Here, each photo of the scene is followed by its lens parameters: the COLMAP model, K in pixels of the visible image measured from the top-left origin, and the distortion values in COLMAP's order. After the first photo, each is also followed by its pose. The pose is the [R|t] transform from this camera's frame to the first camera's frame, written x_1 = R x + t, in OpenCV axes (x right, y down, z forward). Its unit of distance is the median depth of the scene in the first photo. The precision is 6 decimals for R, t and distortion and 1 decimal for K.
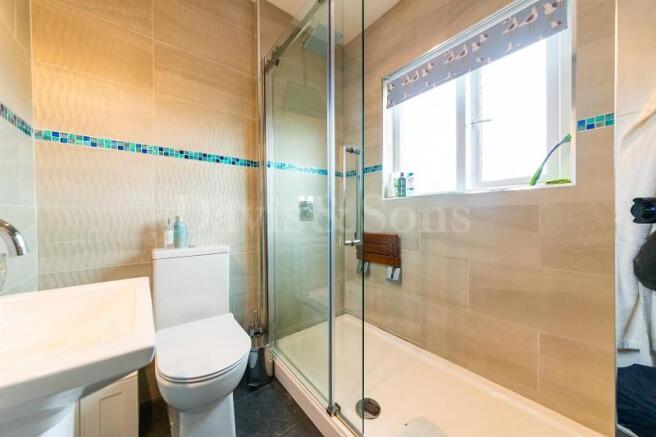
lens RADIAL K [[223.9, 0, 327.3], [0, 223.9, 210.2], [0, 0, 1]] dist [0.000819, 0.000077]
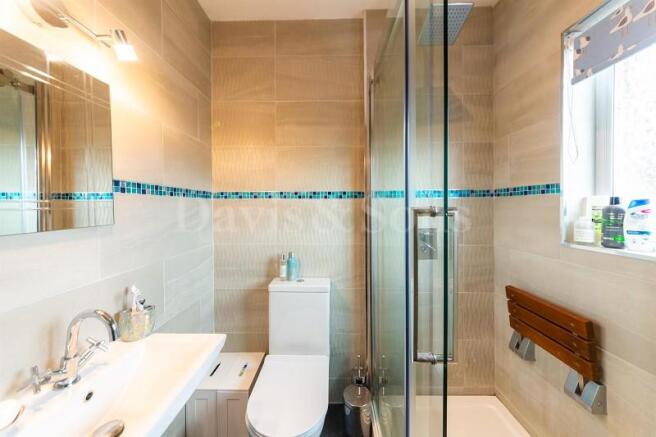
lens RADIAL K [[223.9, 0, 327.3], [0, 223.9, 210.2], [0, 0, 1]] dist [0.000819, 0.000077]
pose [[0.781252, 0.004010, -0.624203, 0.149045], [0.005306, 0.999901, 0.013064, -0.161335], [0.624194, -0.013518, 0.781153, 0.188166]]
